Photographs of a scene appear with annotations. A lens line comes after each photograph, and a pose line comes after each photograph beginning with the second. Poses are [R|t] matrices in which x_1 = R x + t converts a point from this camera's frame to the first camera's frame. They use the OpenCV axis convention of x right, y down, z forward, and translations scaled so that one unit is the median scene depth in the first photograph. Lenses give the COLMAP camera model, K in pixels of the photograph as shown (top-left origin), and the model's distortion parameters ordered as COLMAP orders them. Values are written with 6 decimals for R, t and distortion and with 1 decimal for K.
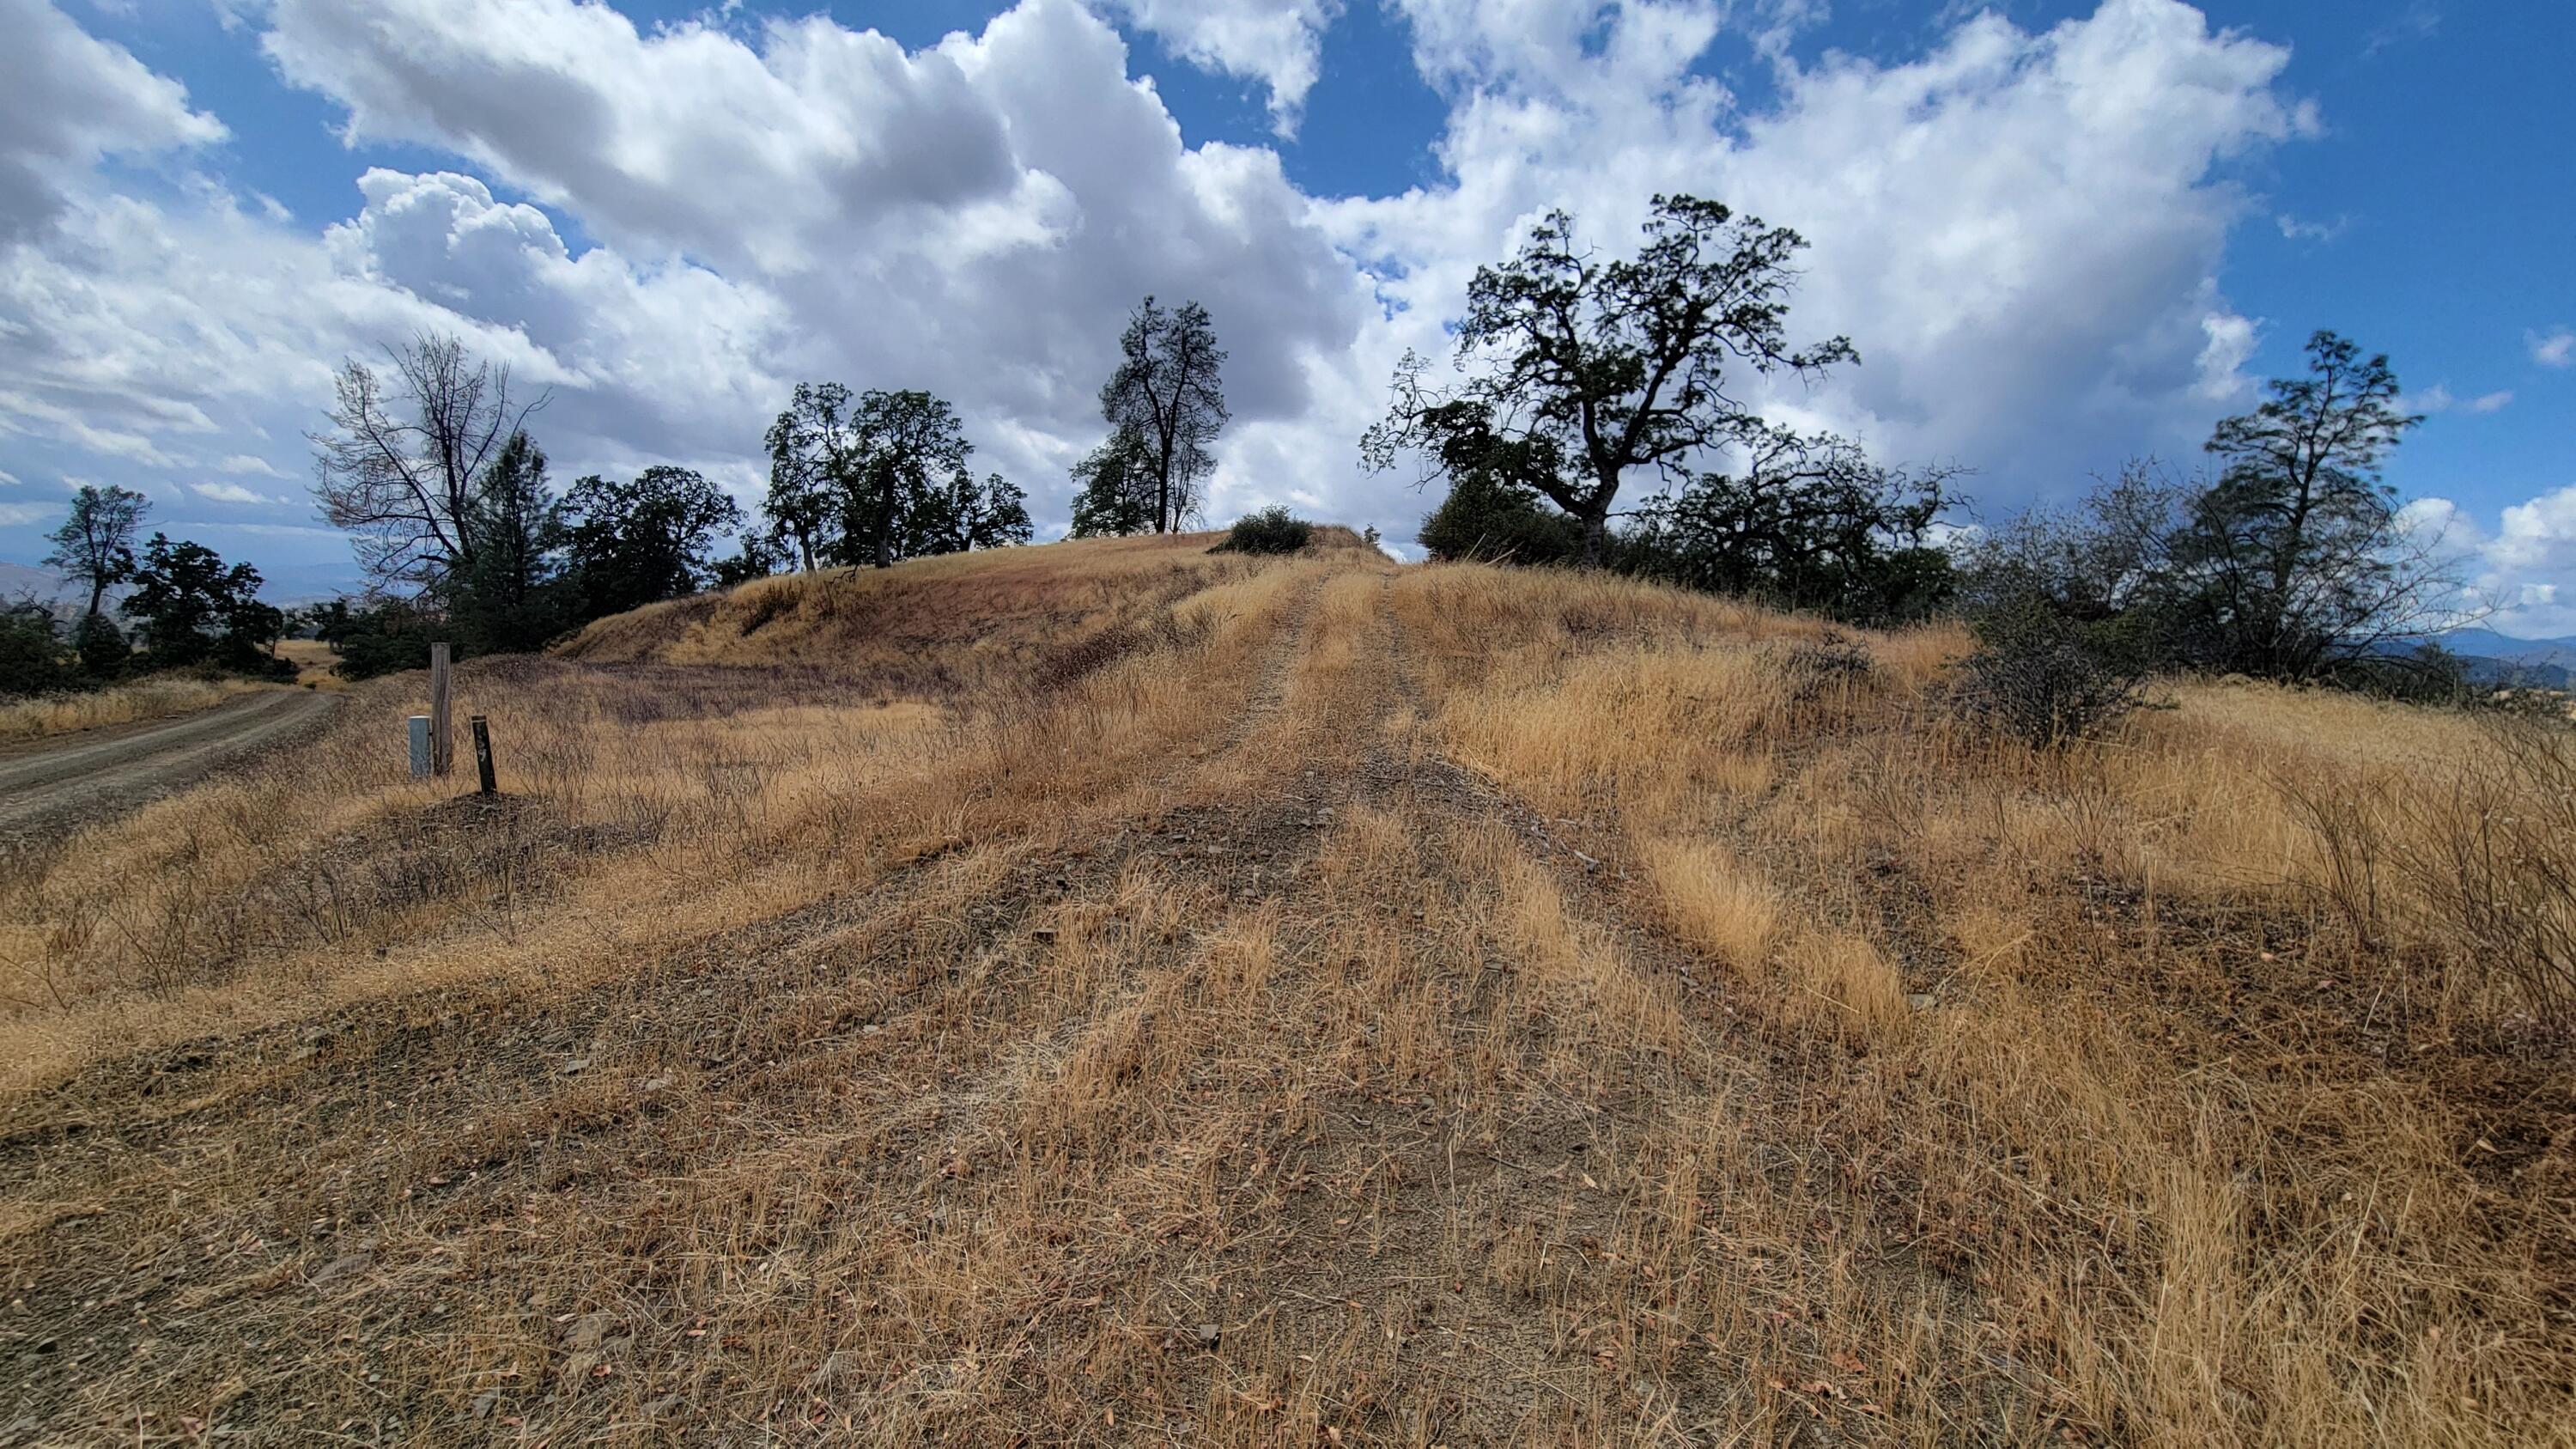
lens RADIAL K [[1046.6, 0, 1289.5], [0, 1046.6, 723.7], [0, 0, 1]] dist [-0.003669, -0.000602]
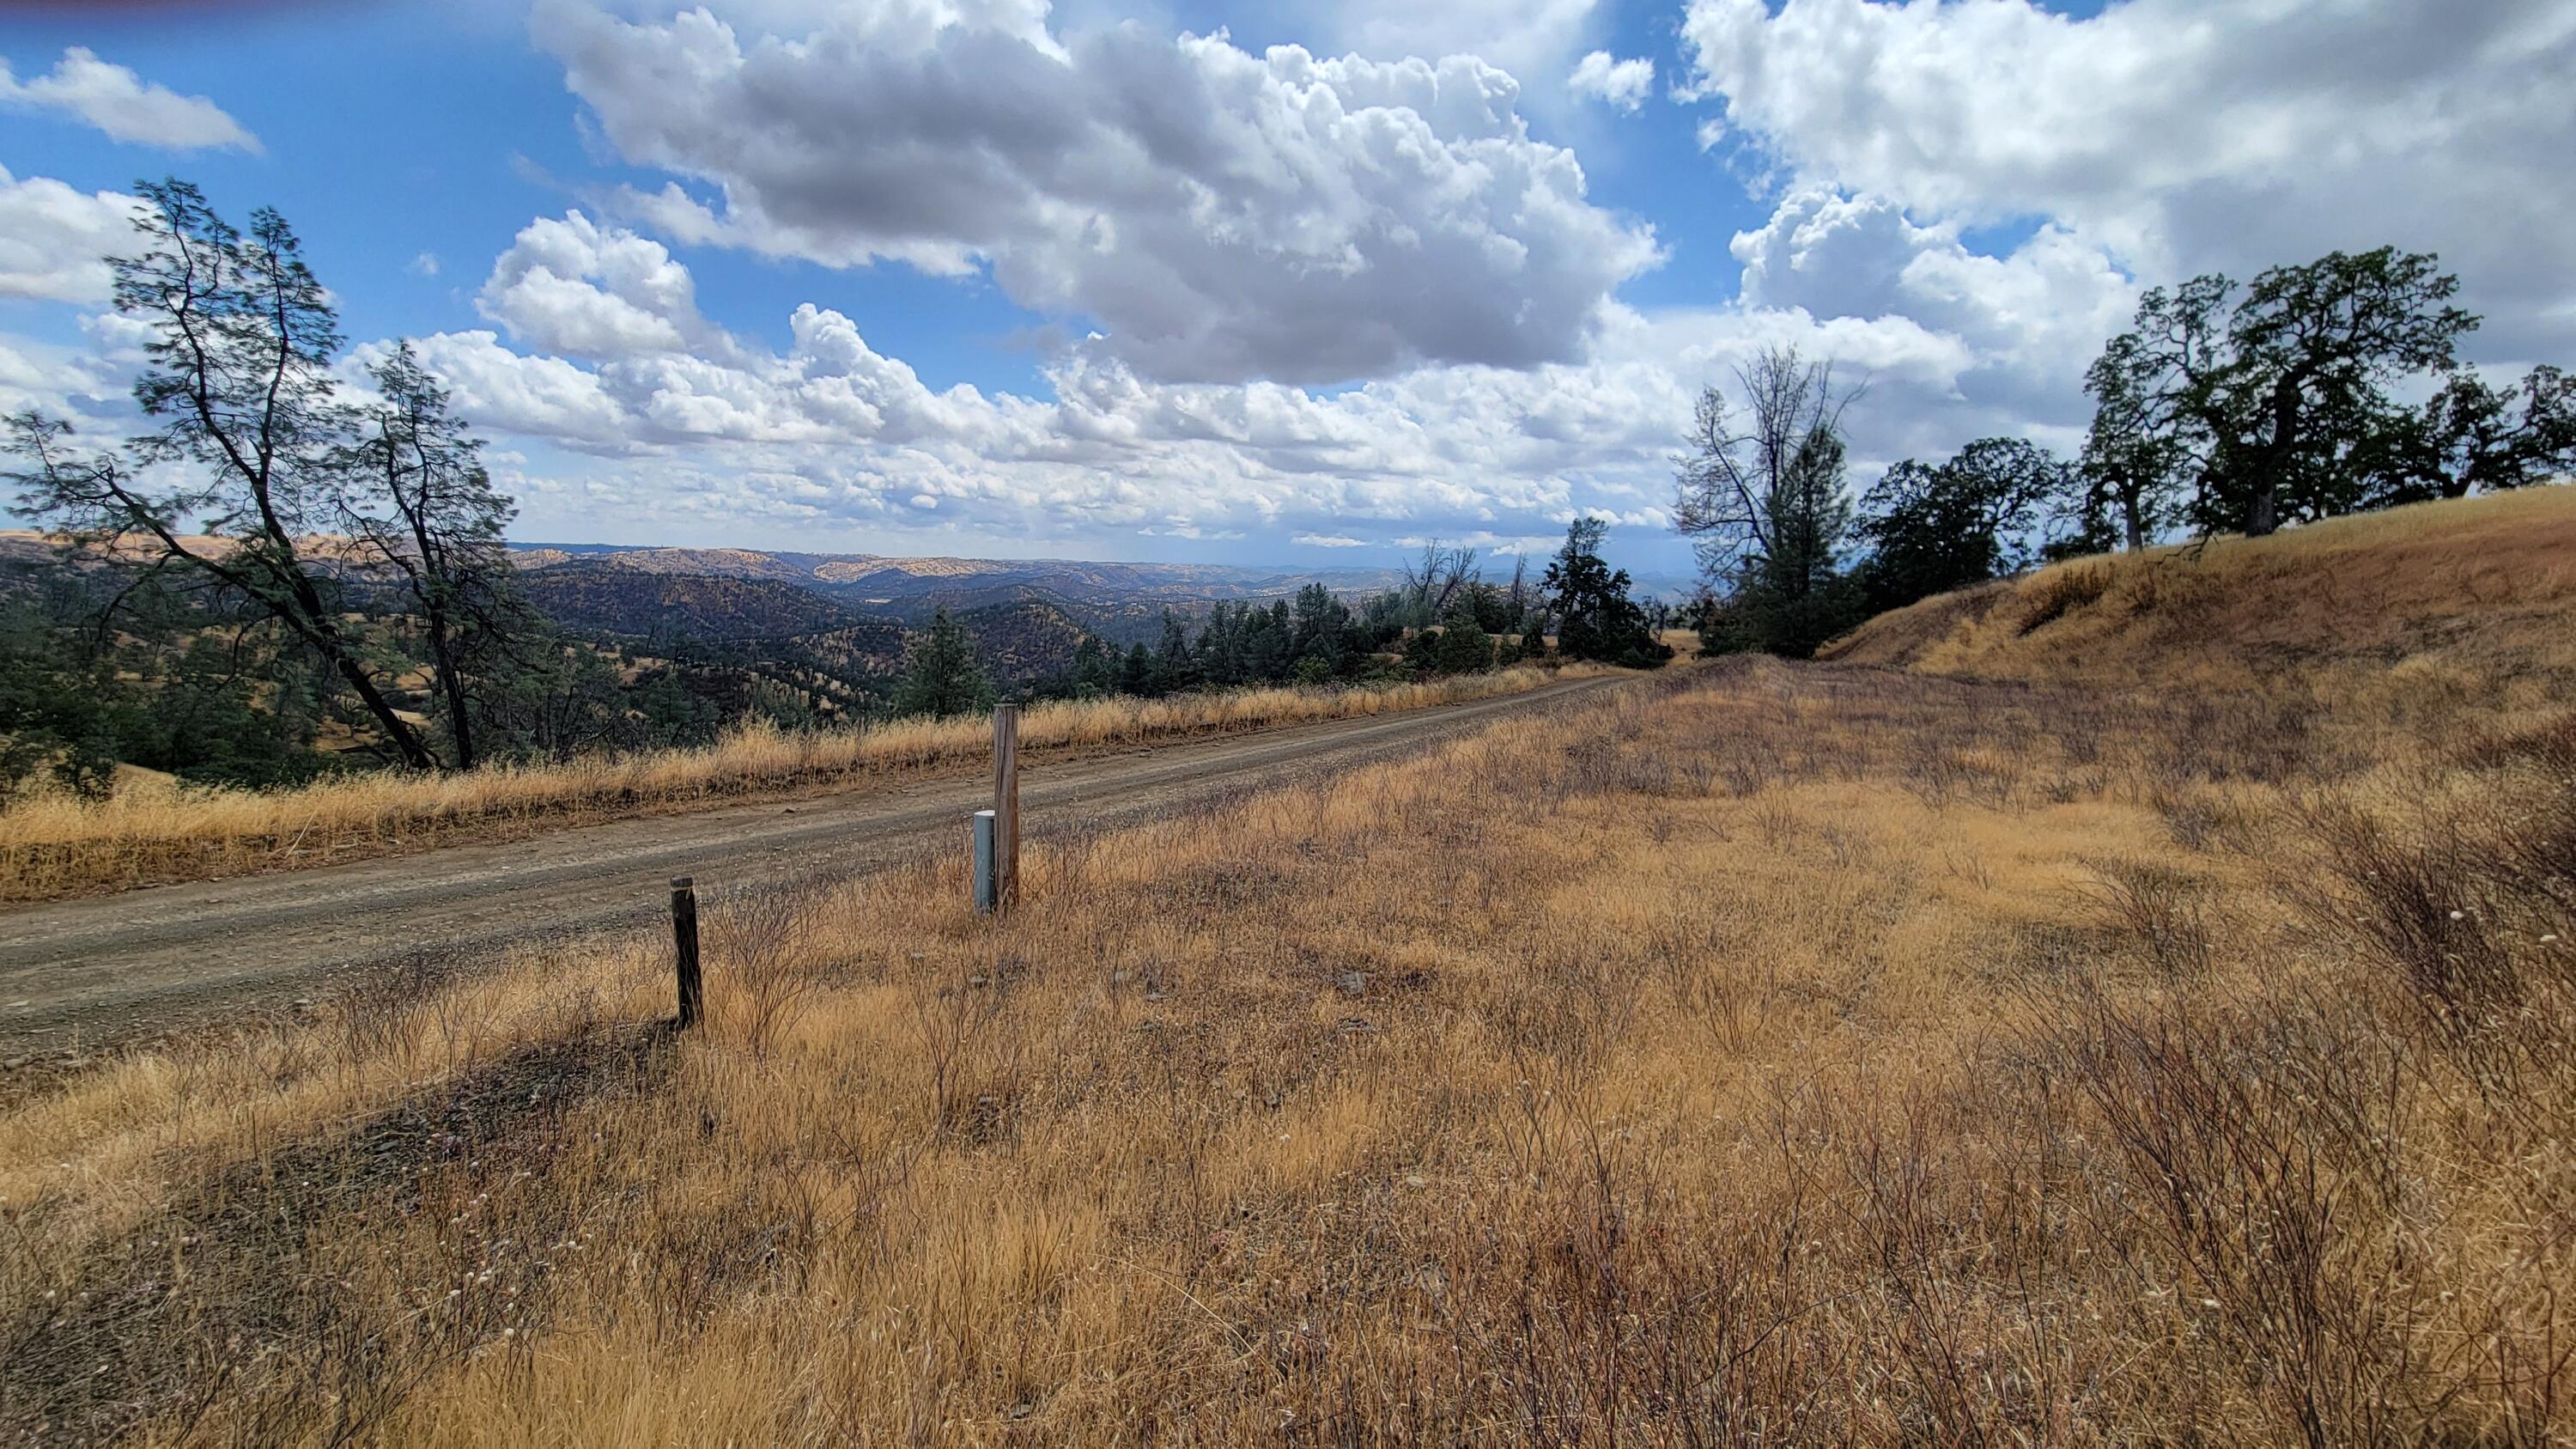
lens RADIAL K [[1046.6, 0, 1292.1], [0, 1046.6, 723.7], [0, 0, 1]] dist [-0.003669, -0.000602]
pose [[0.412037, 0.089482, -0.906763, -0.025695], [-0.079626, 0.994895, 0.061997, -0.020053], [0.907681, 0.046657, 0.417058, 0.151651]]
